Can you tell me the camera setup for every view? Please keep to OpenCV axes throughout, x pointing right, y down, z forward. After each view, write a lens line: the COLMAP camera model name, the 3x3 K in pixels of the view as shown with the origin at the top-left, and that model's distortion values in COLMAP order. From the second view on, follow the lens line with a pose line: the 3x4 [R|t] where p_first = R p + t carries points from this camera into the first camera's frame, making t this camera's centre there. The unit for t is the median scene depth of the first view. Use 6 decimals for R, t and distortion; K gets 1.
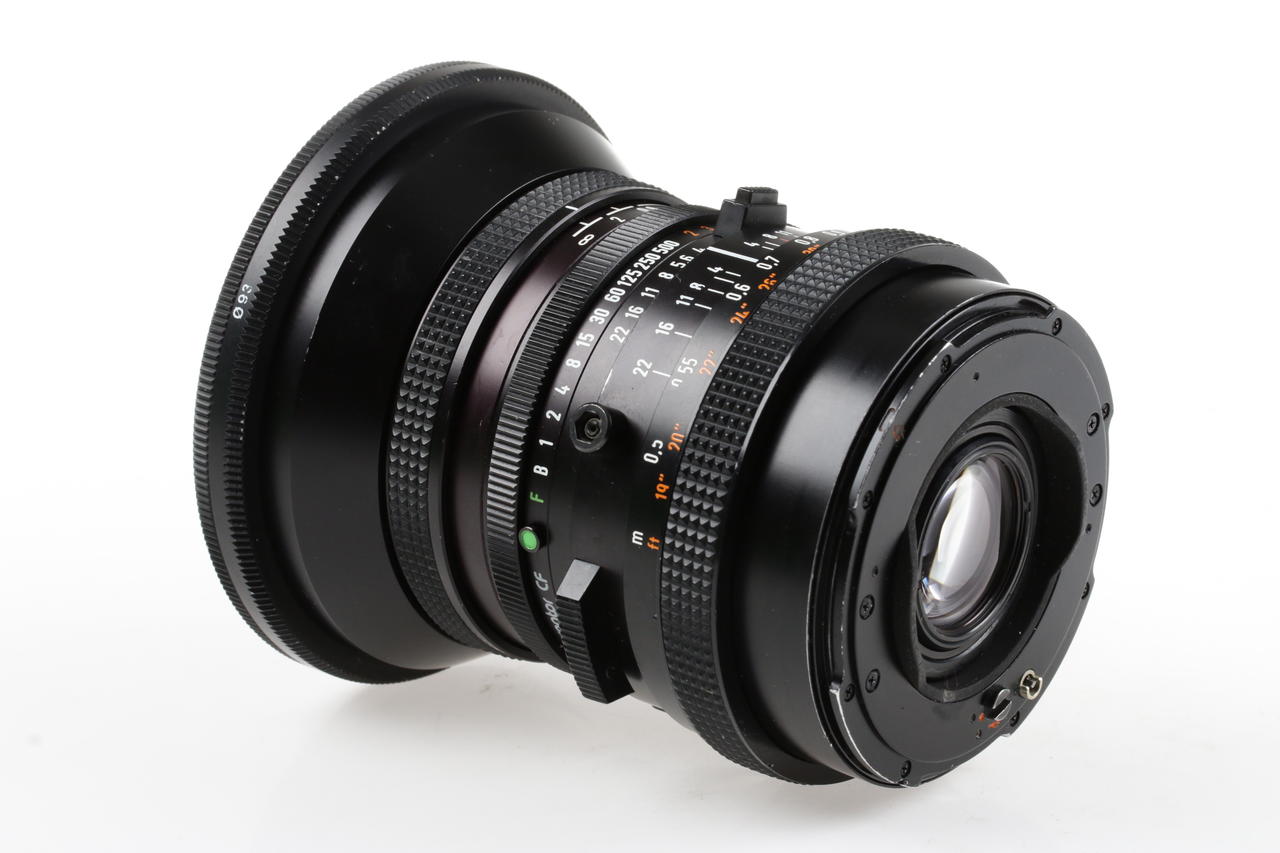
lens RADIAL K [[3551.3, 0, 639.8], [0, 3551.3, 427.2], [0, 0, 1]] dist [0.054395, 0.000000]
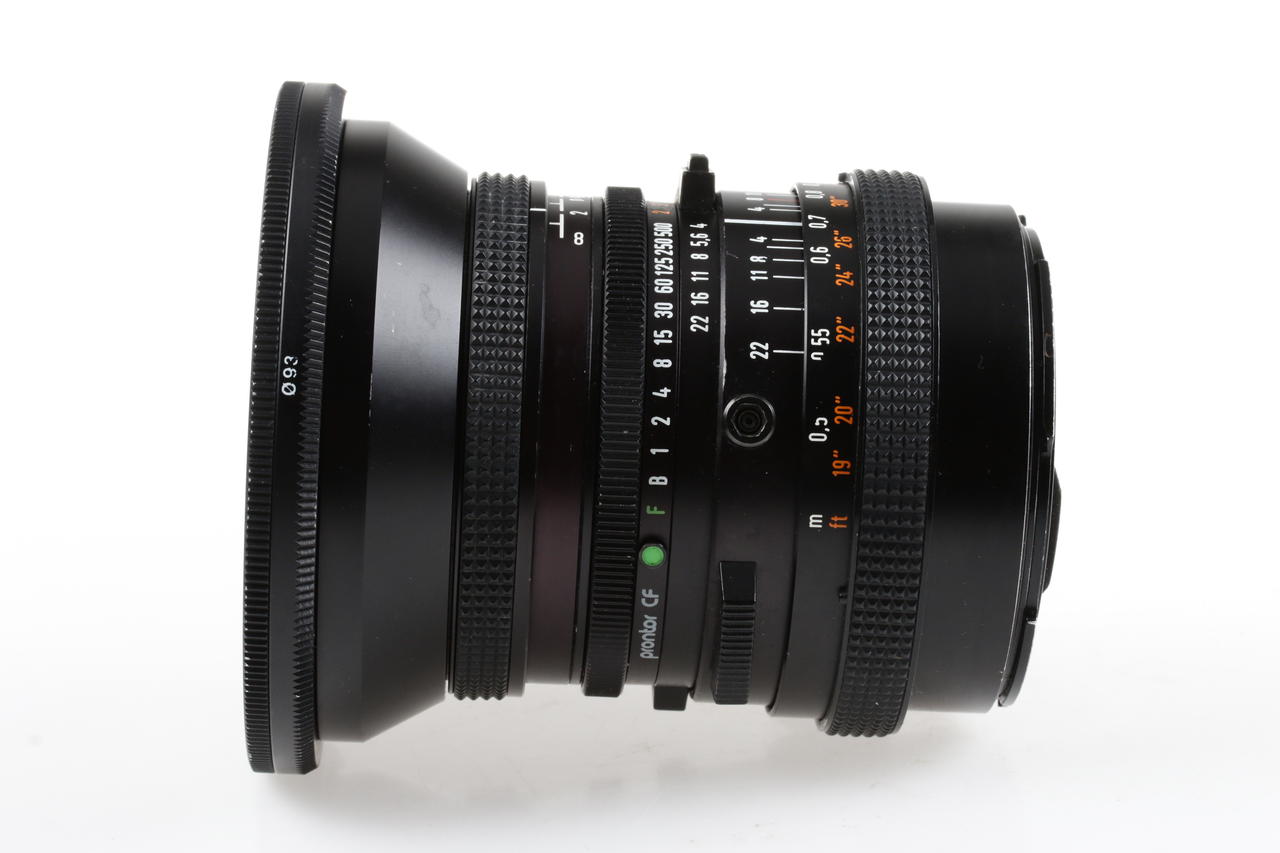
lens RADIAL K [[3551.3, 0, 639.8], [0, 3551.3, 426.0], [0, 0, 1]] dist [0.054395, 0.000000]
pose [[0.797641, -0.212024, 0.564637, -0.579773], [0.199999, 0.976186, 0.084032, -0.085090], [-0.569008, 0.045899, 0.821050, 0.230746]]
